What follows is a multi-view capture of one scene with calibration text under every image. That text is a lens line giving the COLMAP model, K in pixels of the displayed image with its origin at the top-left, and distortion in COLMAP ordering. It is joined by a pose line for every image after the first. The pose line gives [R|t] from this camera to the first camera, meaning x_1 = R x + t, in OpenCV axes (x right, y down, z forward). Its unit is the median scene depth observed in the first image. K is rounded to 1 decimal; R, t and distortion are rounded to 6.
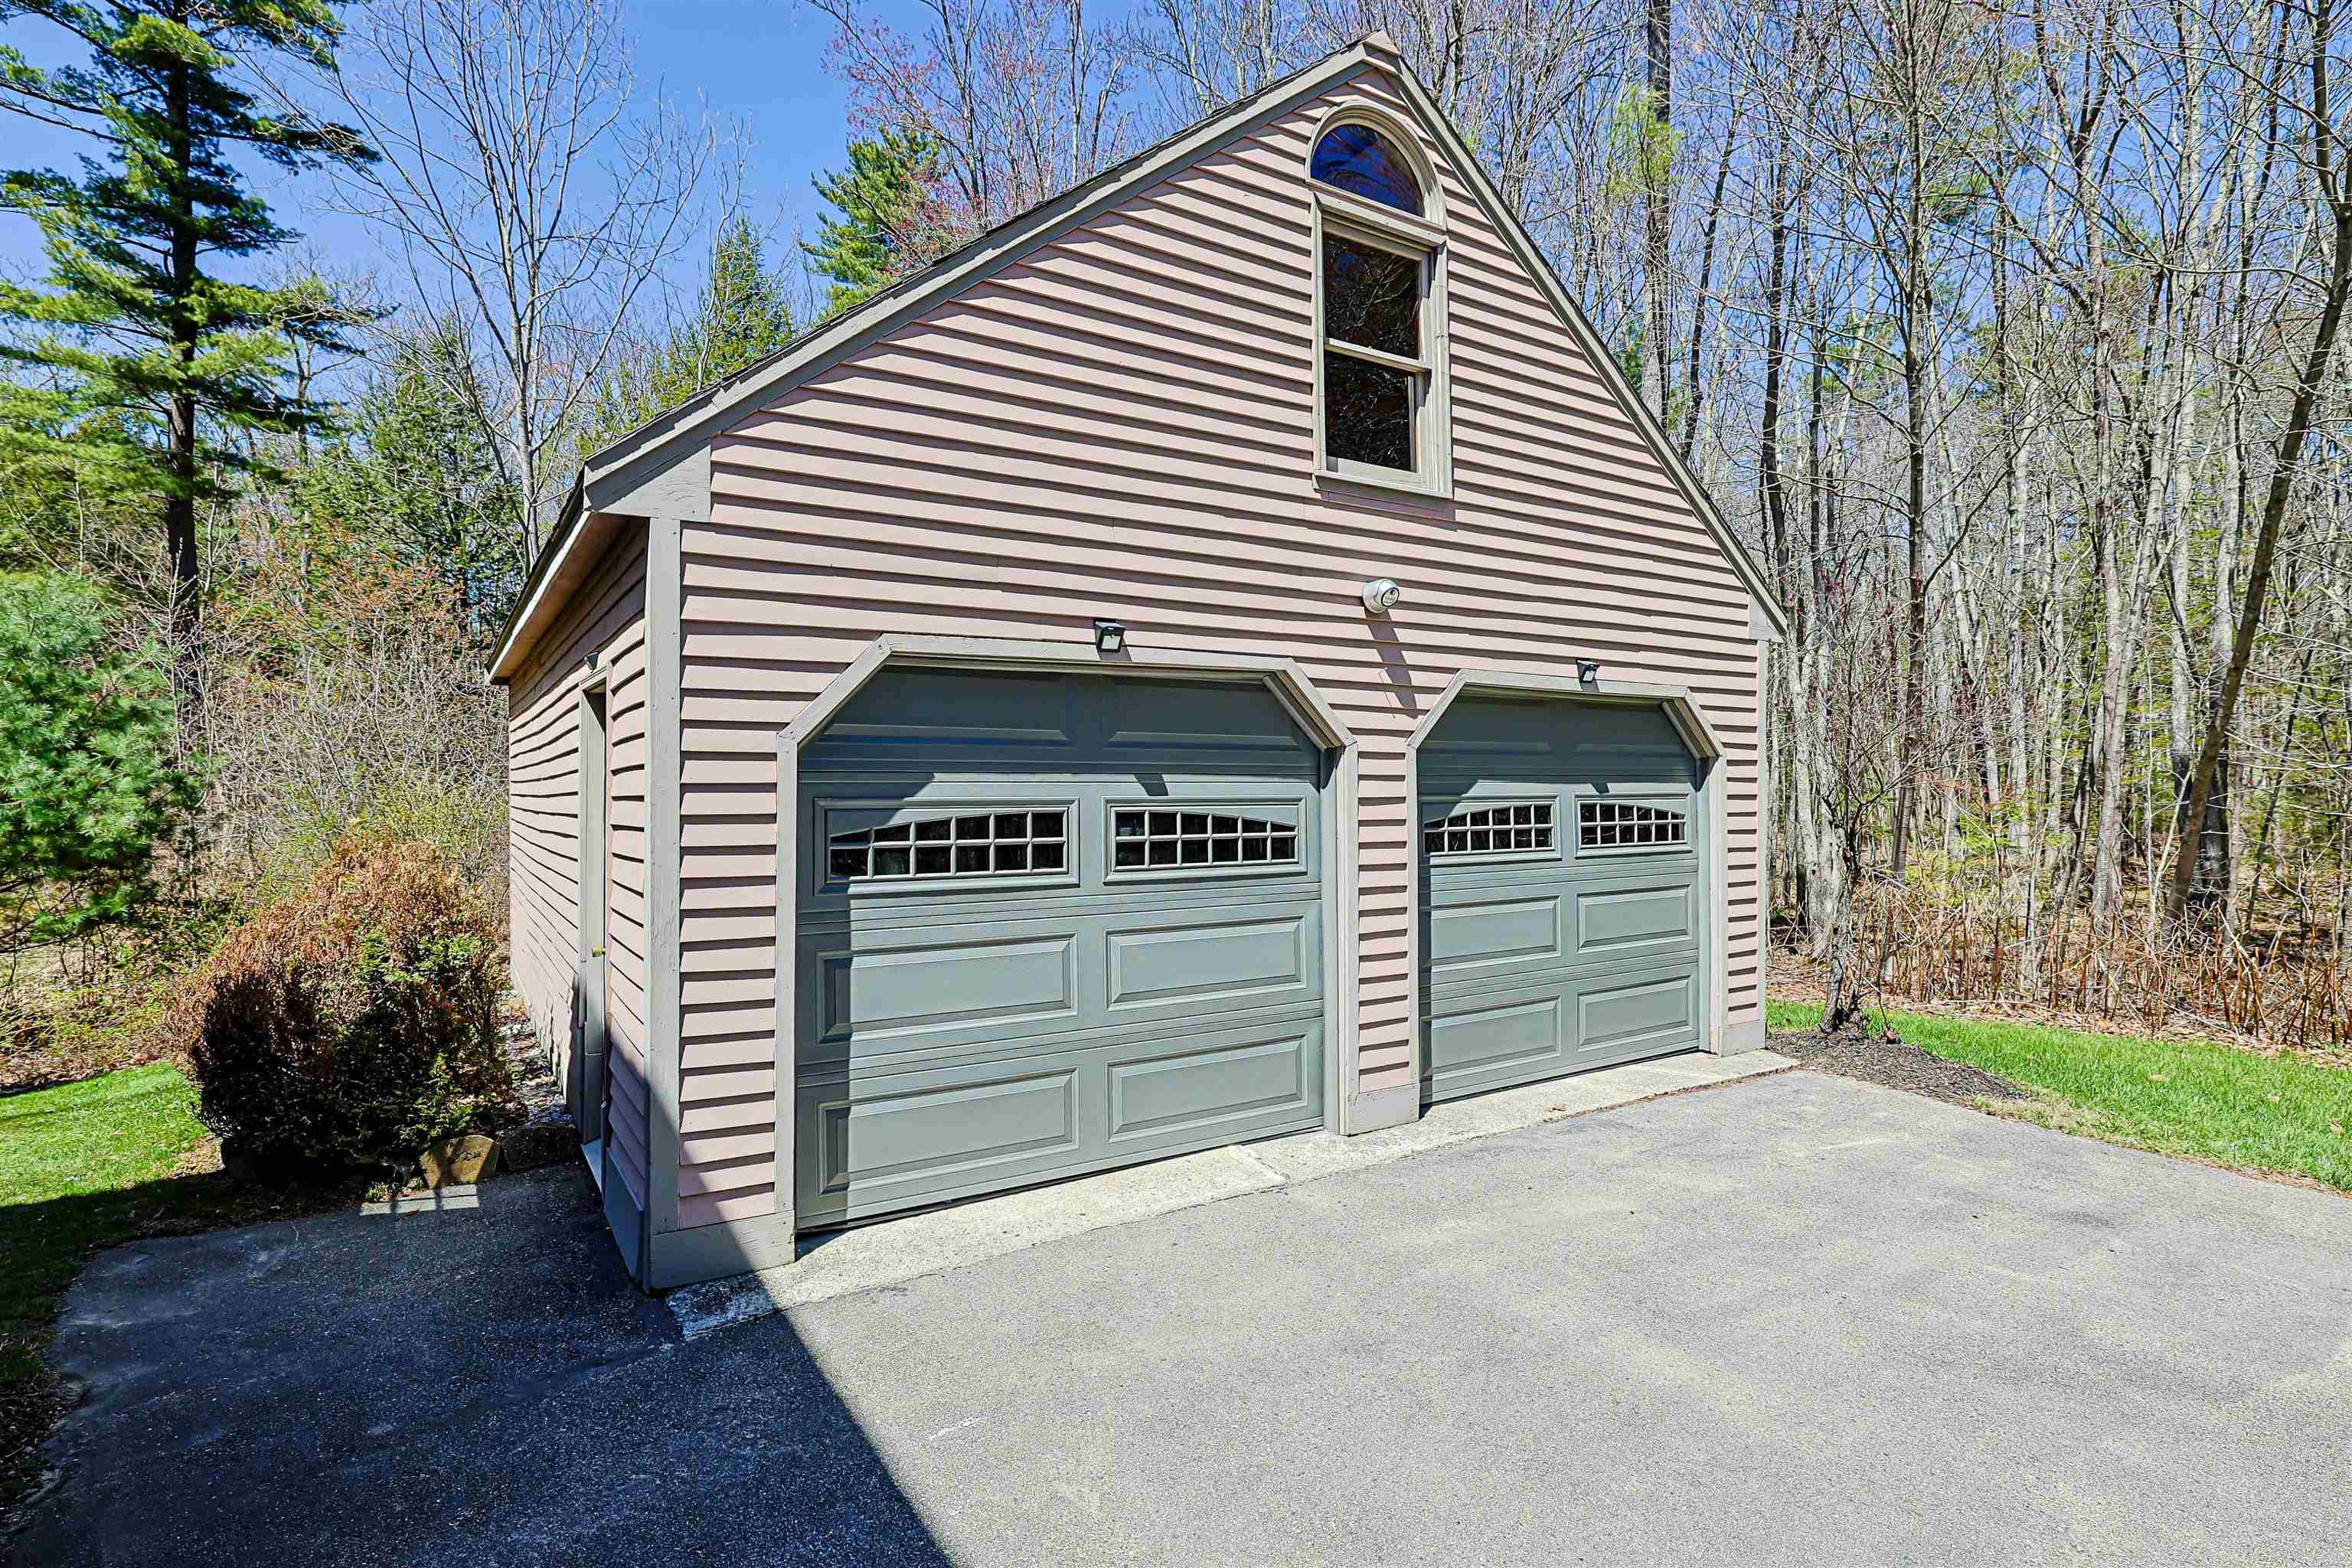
lens RADIAL K [[1154.6, 0, 1181.4], [0, 1154.6, 786.0], [0, 0, 1]] dist [-0.015685, 0.001308]
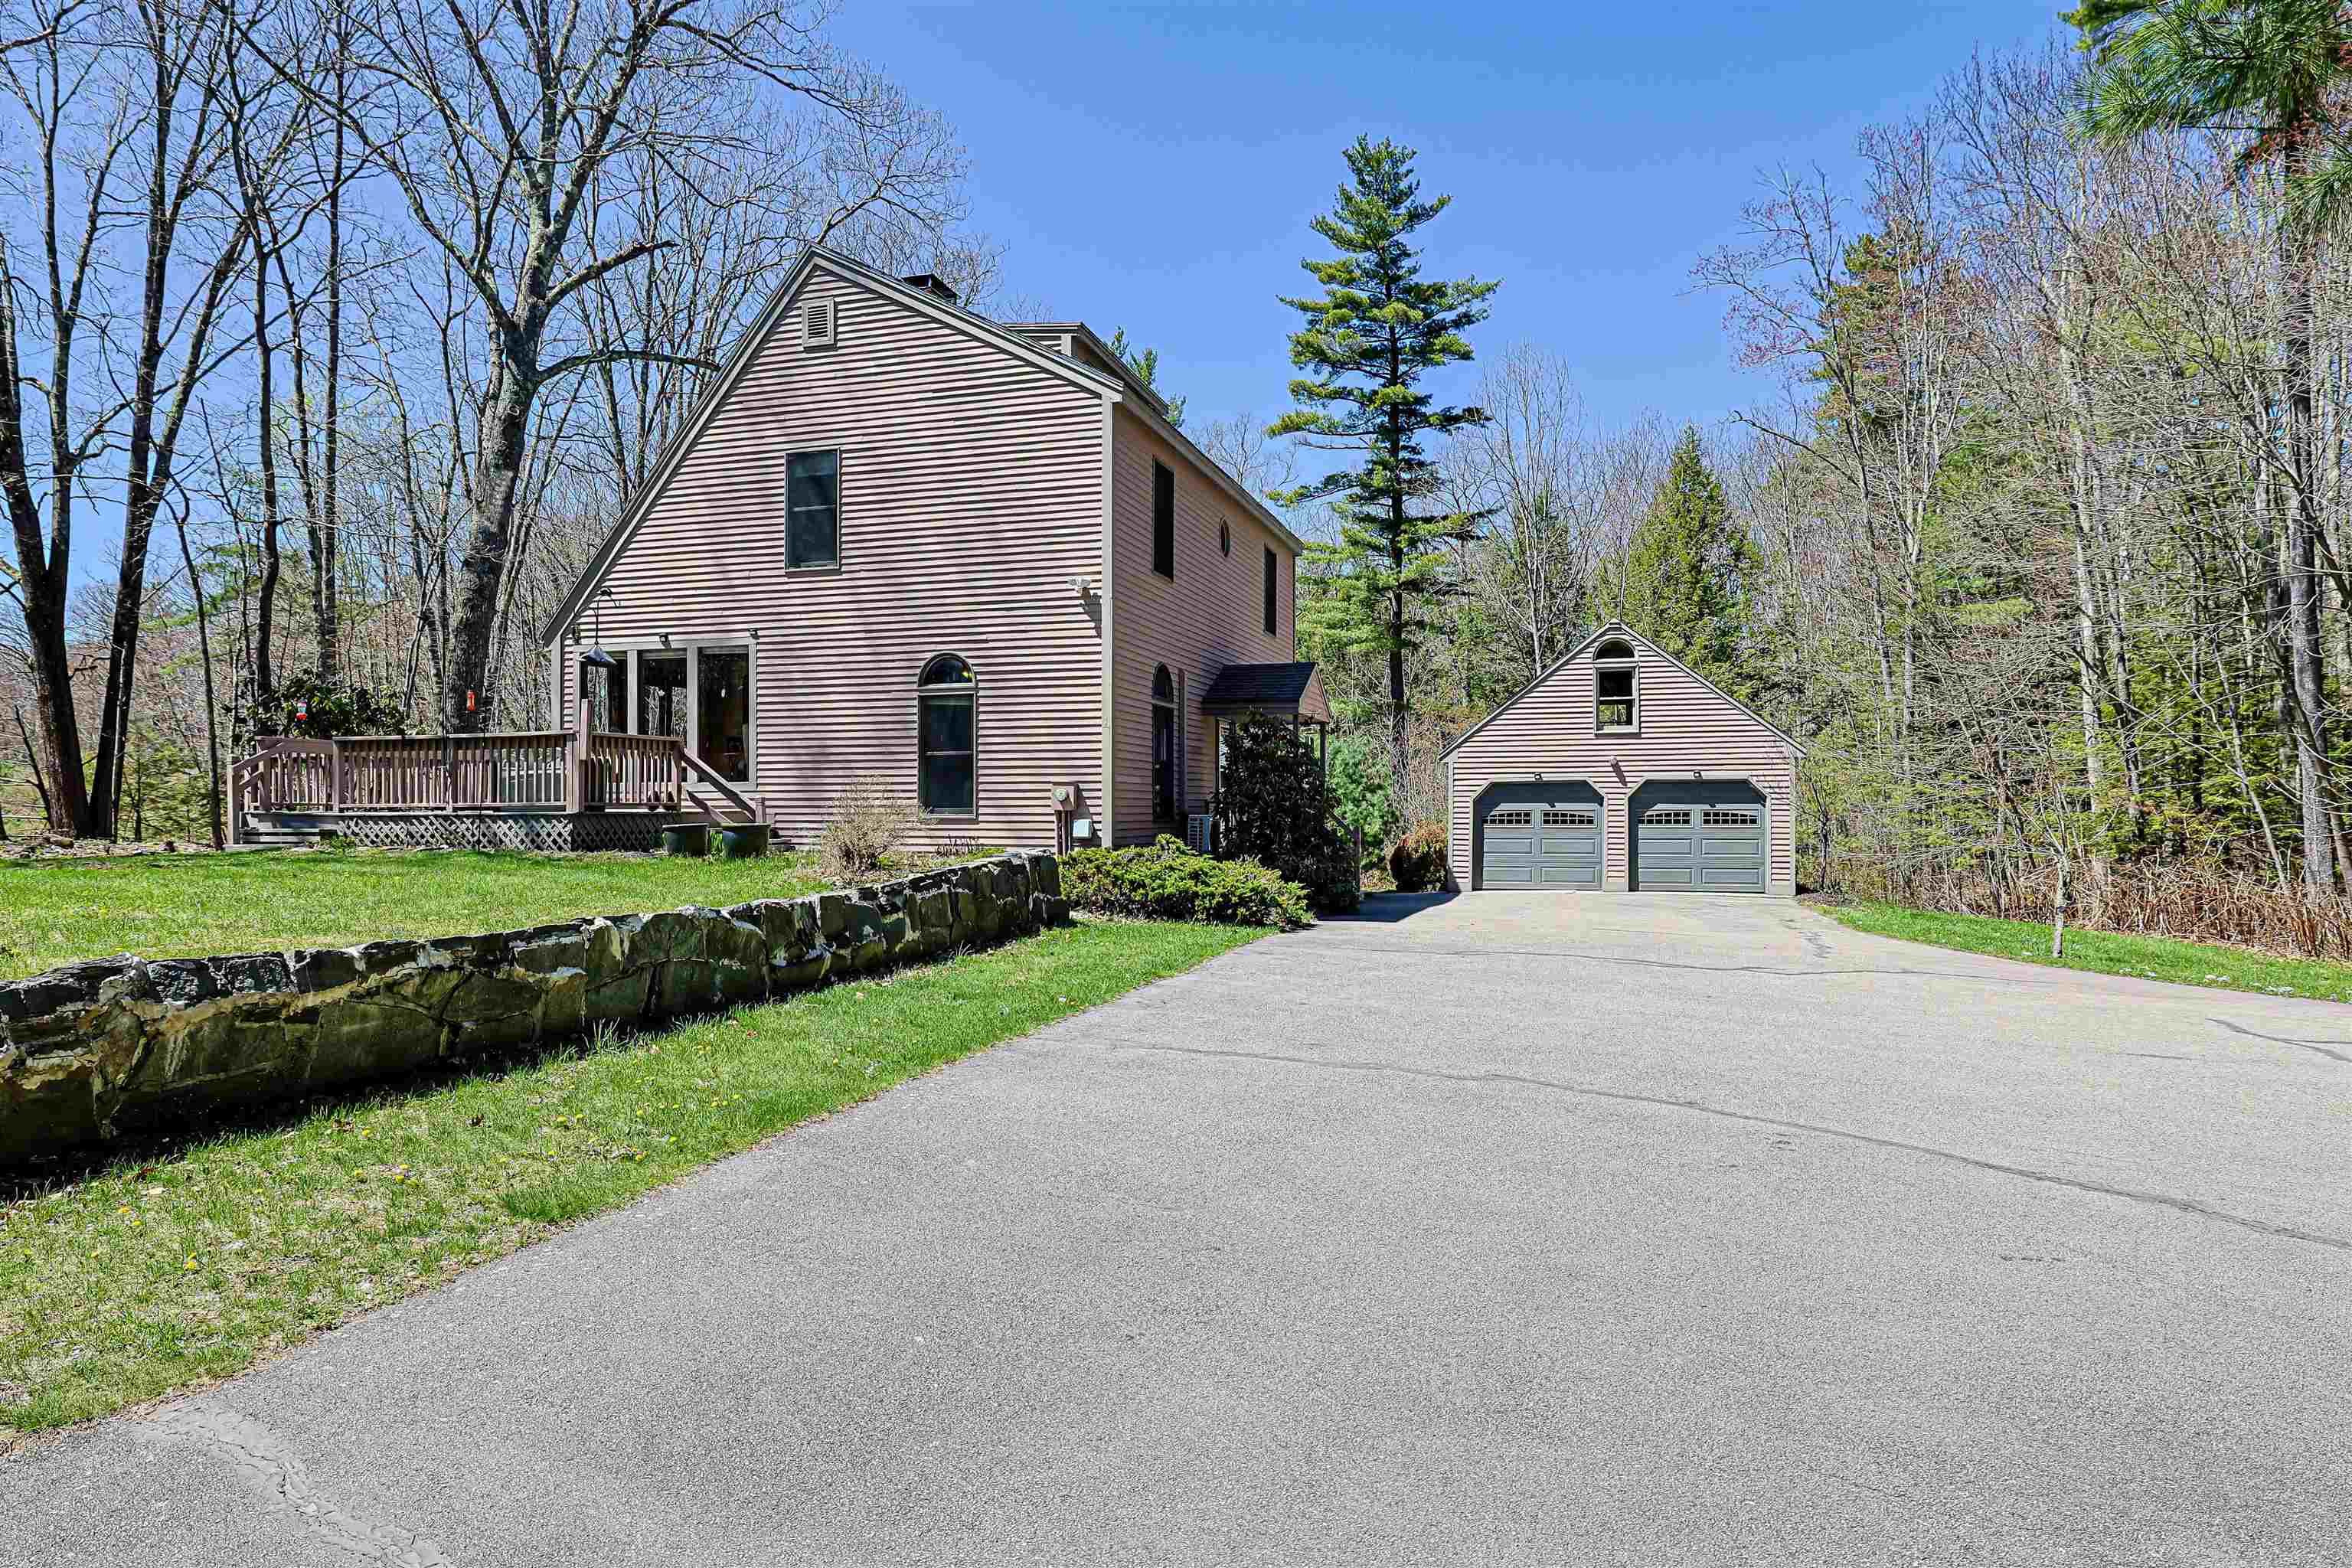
lens RADIAL K [[1378.2, 0, 1195.5], [0, 1378.2, 812.6], [0, 0, 1]] dist [-0.023925, -0.001901]
pose [[0.645420, -0.006998, -0.763796, 2.781223], [-0.002456, 0.999934, -0.011237, 0.075533], [0.763824, 0.009128, 0.645360, -3.093948]]
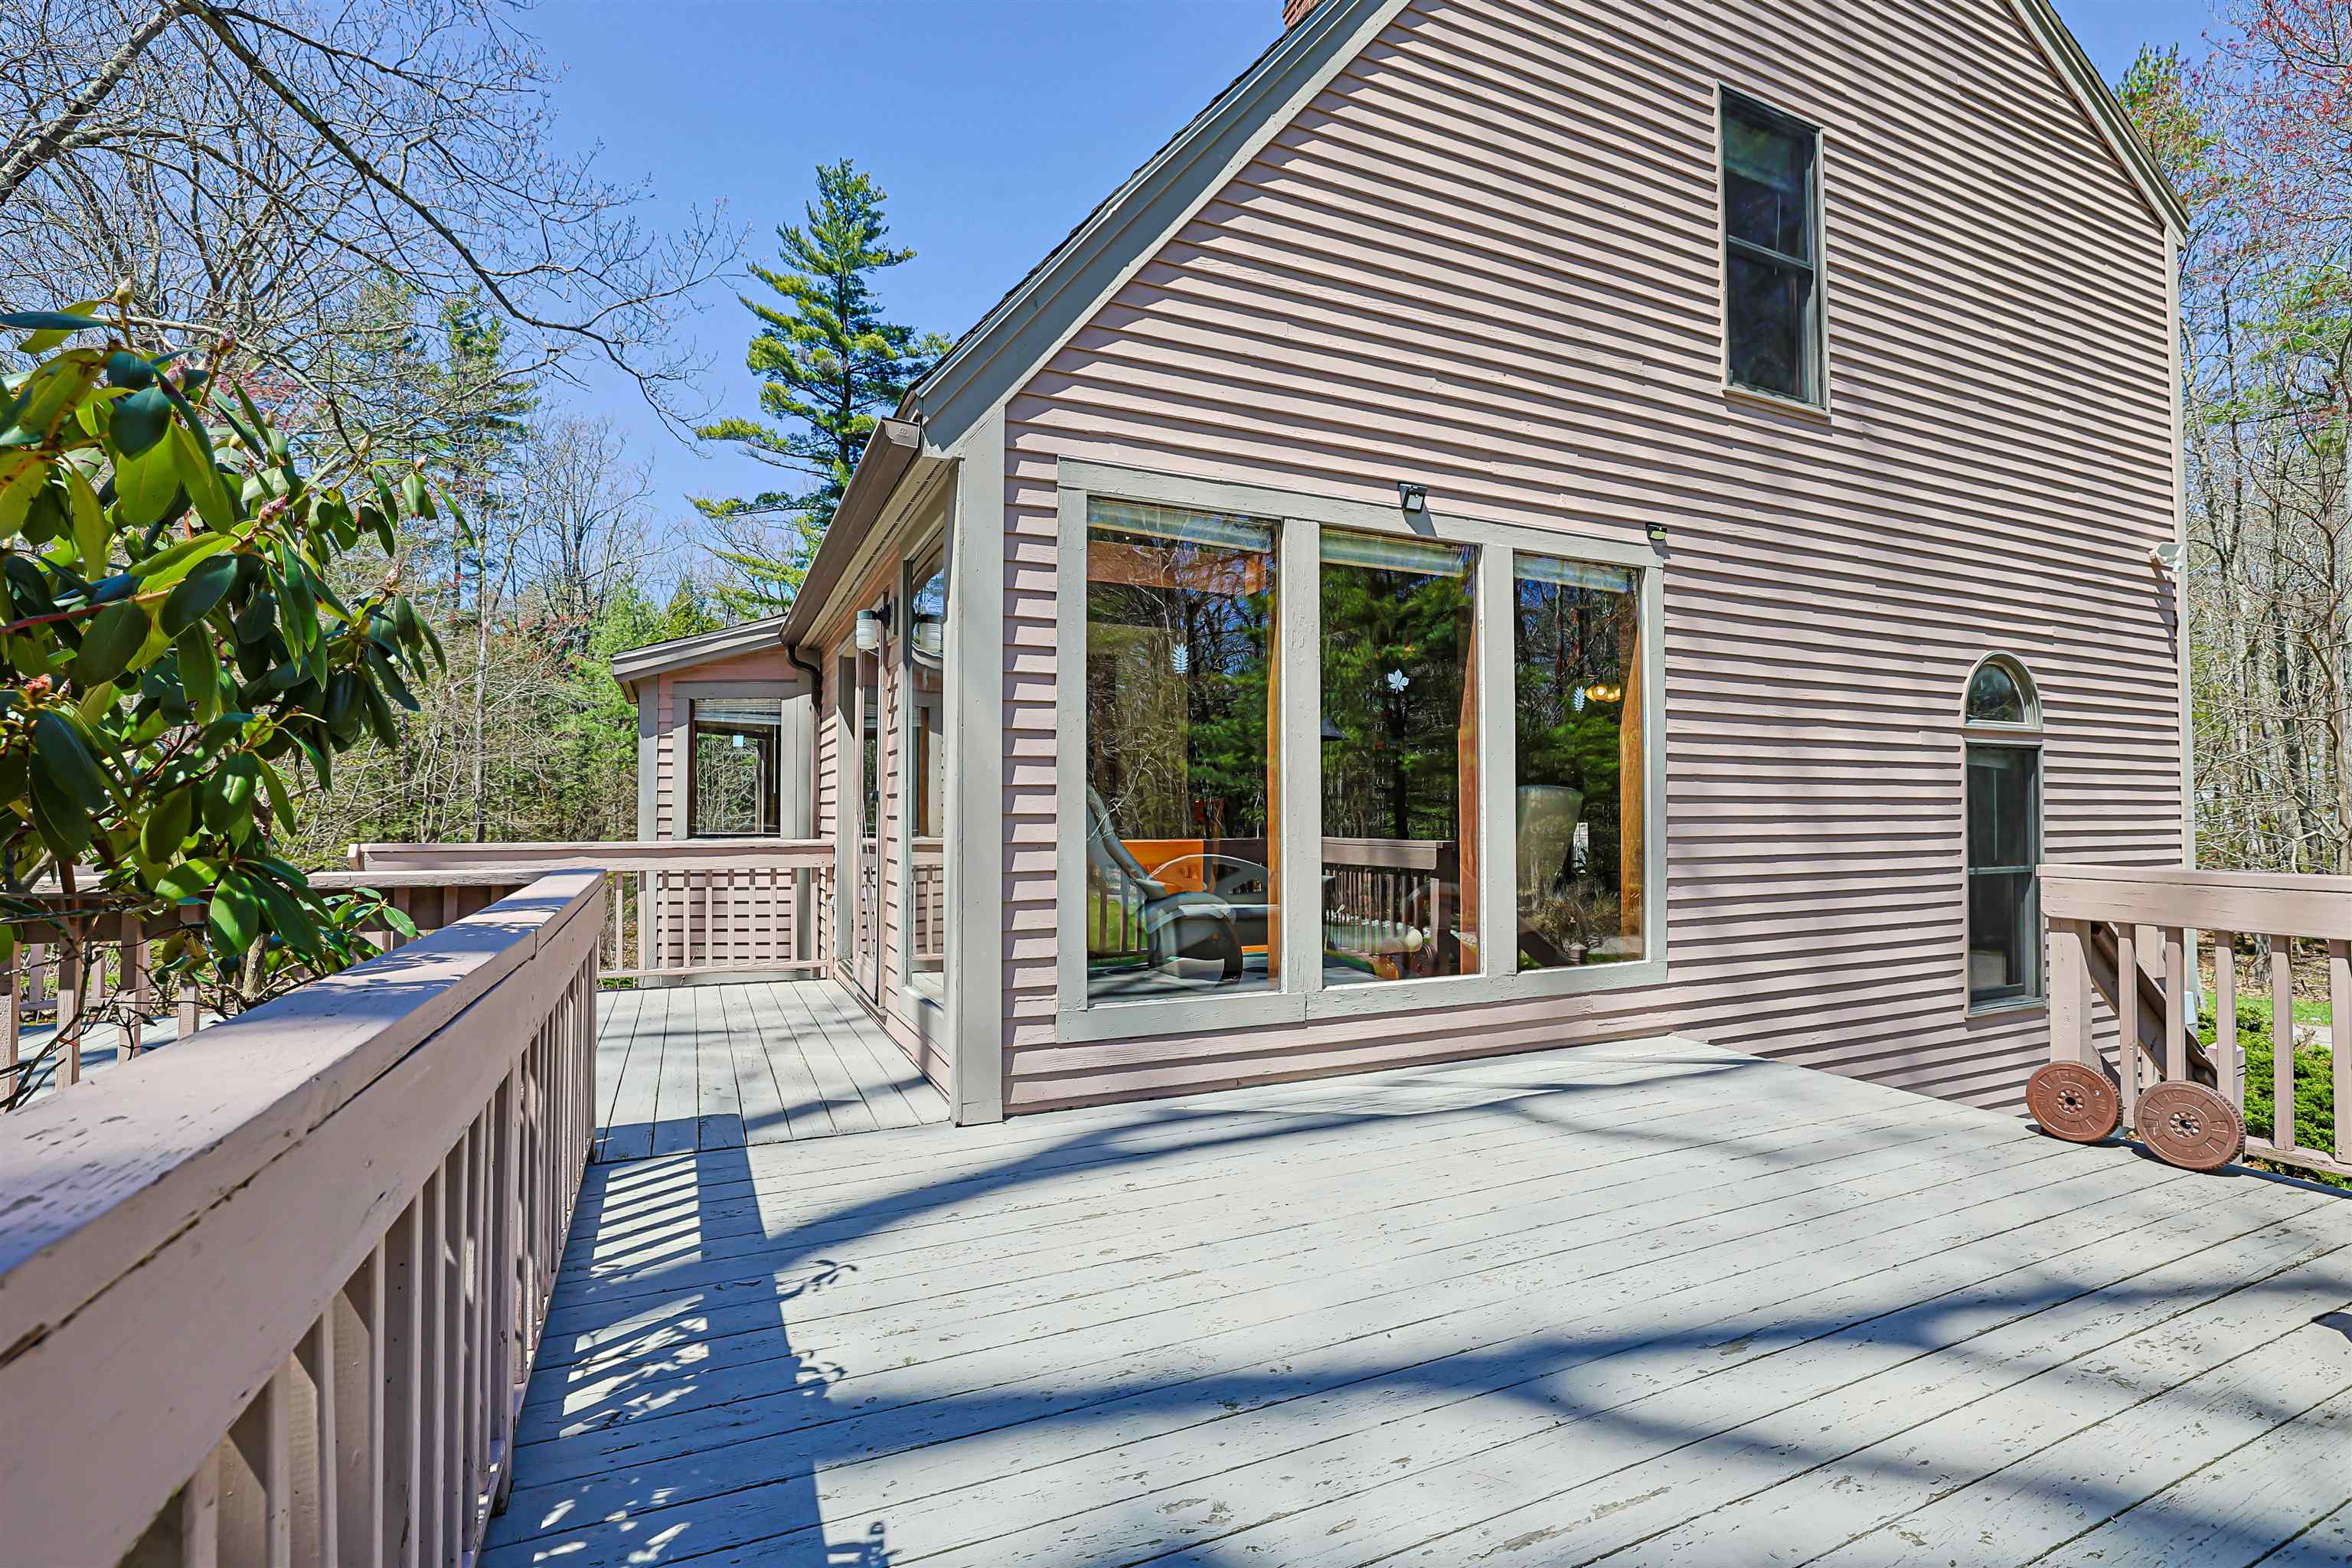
lens RADIAL K [[1077.0, 0, 1185.4], [0, 1077.0, 797.8], [0, 0, 1]] dist [-0.036588, -0.000107]
pose [[0.987048, -0.007393, -0.160252, -0.762232], [0.002522, 0.999529, -0.030579, -0.145144], [0.160403, 0.029779, 0.986602, -2.726821]]
